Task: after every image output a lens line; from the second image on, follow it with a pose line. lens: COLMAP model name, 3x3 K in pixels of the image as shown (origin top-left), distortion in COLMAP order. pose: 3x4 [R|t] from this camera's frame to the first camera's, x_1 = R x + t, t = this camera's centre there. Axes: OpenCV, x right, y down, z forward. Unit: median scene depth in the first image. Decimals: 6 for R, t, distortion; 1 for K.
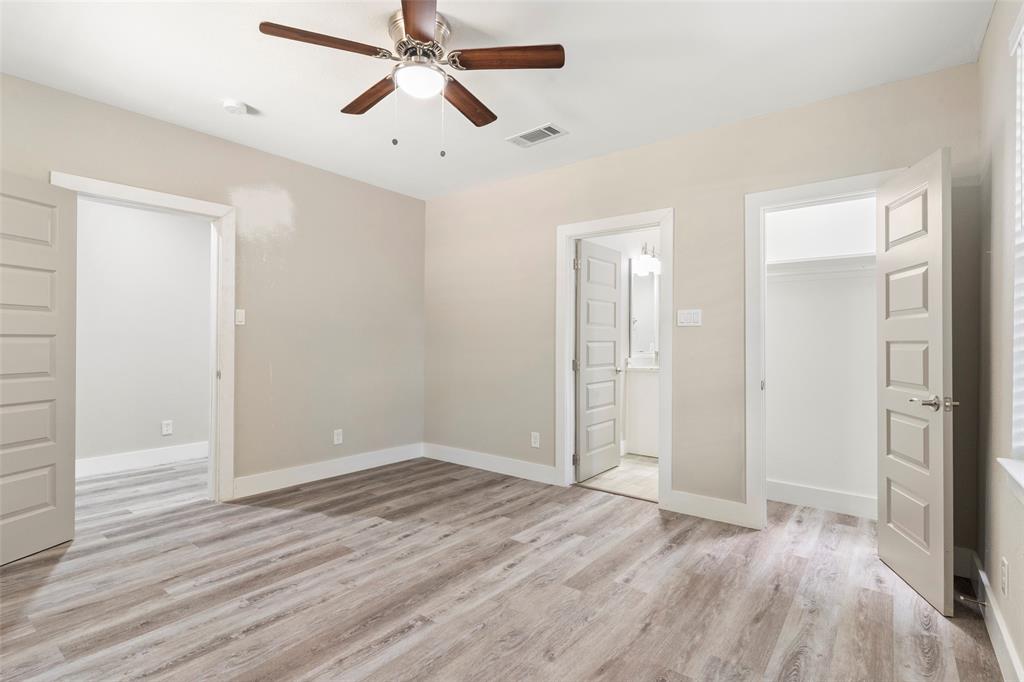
lens RADIAL K [[506.4, 0, 512.0], [0, 506.4, 341.0], [0, 0, 1]] dist [-0.000724, -0.000367]
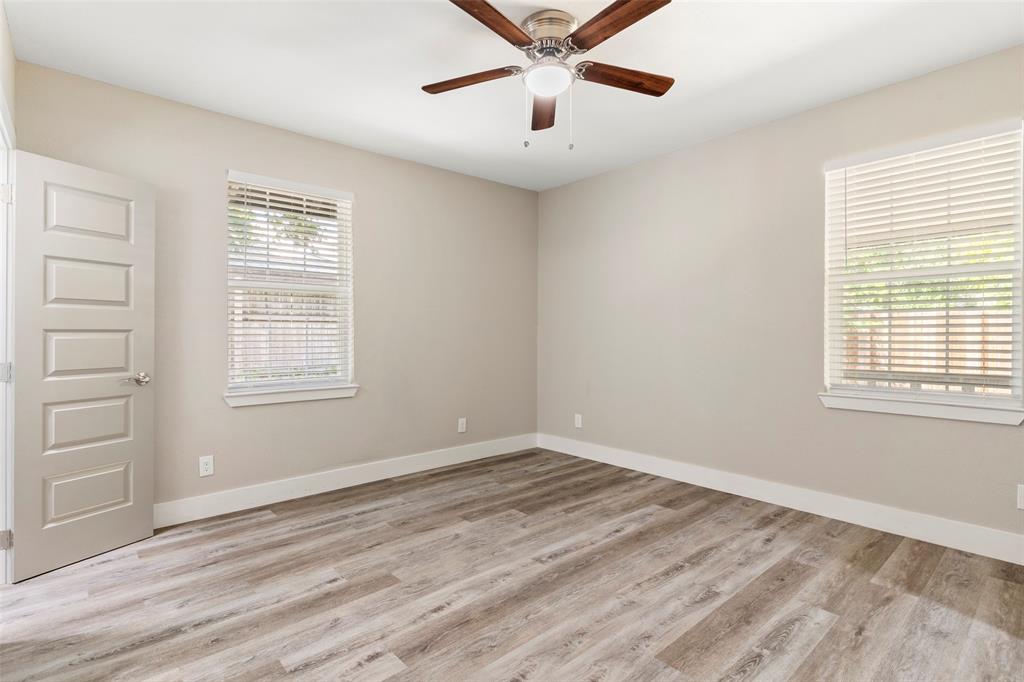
lens RADIAL K [[494.1, 0, 504.9], [0, 494.1, 338.7], [0, 0, 1]] dist [0.003802, 0.000444]
pose [[-0.980847, -0.007733, 0.194624, -0.282486], [-0.005512, 0.999913, 0.011953, 0.002662], [-0.194700, 0.010651, -0.980805, 1.933289]]
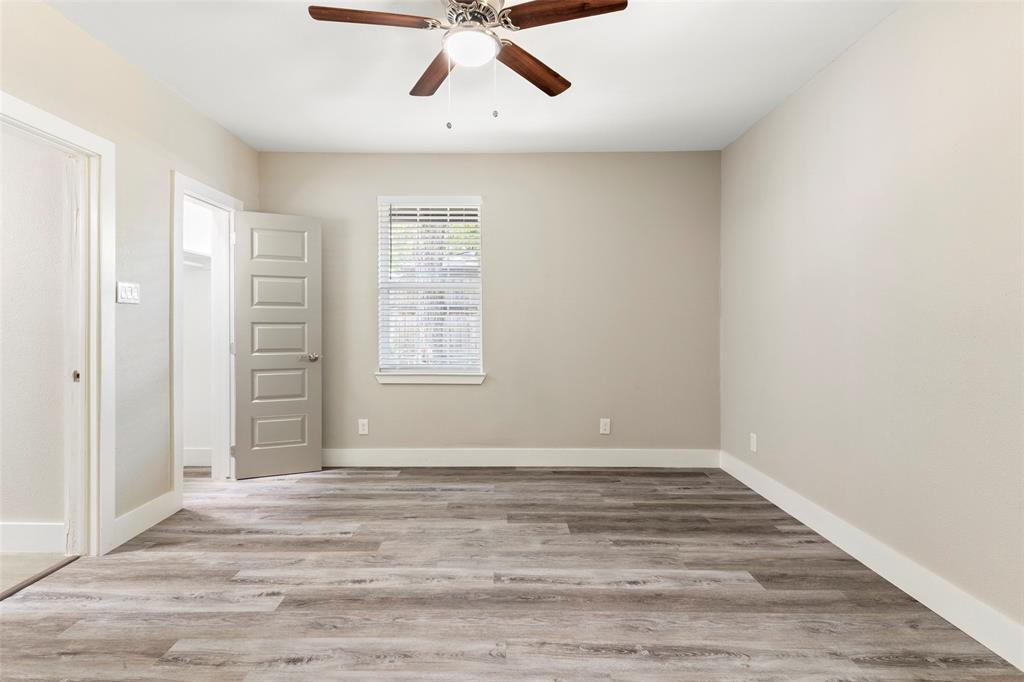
lens RADIAL K [[494.1, 0, 504.9], [0, 494.1, 338.7], [0, 0, 1]] dist [0.003802, 0.000444]
pose [[-0.615690, -0.032802, 0.787306, -0.904059], [-0.009587, 0.999371, 0.034140, -0.009182], [-0.787930, 0.013472, -0.615617, 1.462233]]
